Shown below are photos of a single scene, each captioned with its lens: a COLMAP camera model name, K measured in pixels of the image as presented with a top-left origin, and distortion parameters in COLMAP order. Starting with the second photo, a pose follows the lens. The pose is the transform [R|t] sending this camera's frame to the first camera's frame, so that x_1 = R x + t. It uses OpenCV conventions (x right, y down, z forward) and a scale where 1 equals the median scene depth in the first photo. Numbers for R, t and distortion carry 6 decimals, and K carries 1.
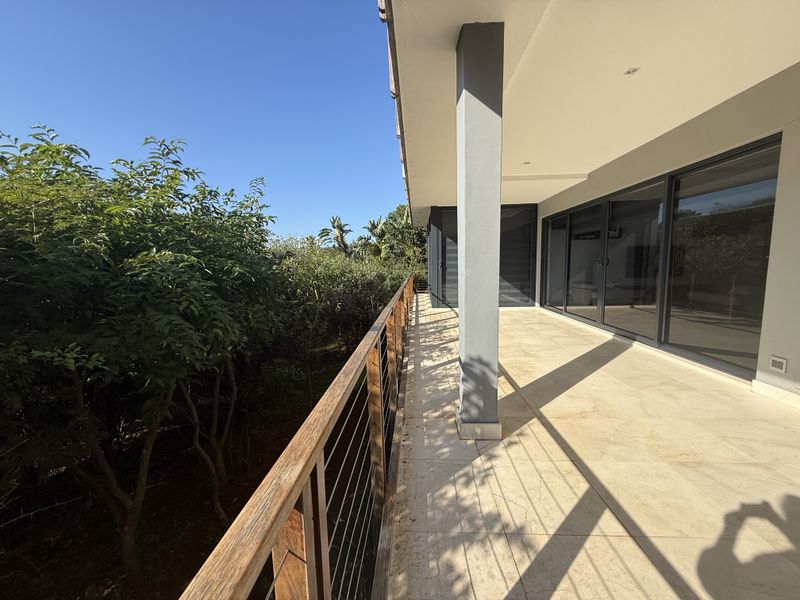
lens RADIAL K [[319.6, 0, 401.1], [0, 319.6, 301.8], [0, 0, 1]] dist [-0.002866, 0.001341]
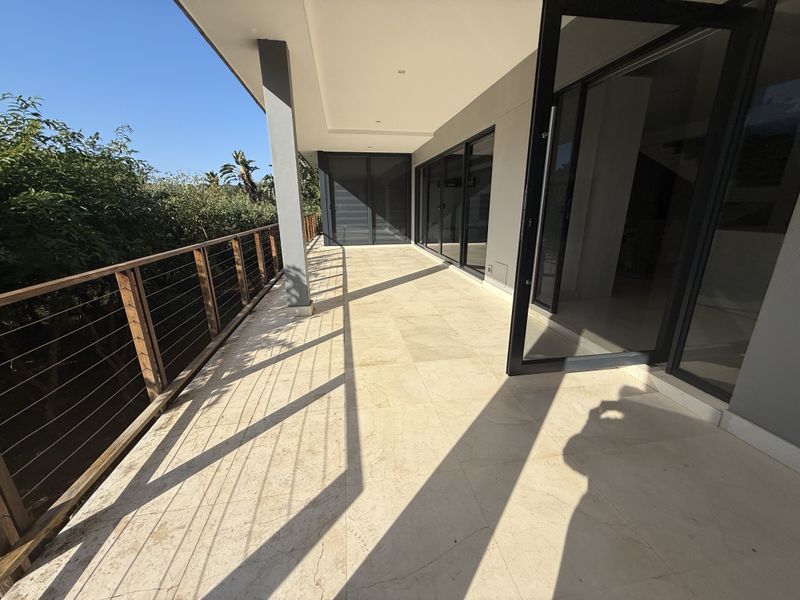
lens RADIAL K [[319.6, 0, 401.6], [0, 319.6, 301.8], [0, 0, 1]] dist [-0.002866, 0.001341]
pose [[0.975436, -0.046956, 0.215222, 0.353916], [0.009361, 0.984970, 0.172470, 0.067704], [-0.220086, -0.166219, 0.961215, -0.586049]]
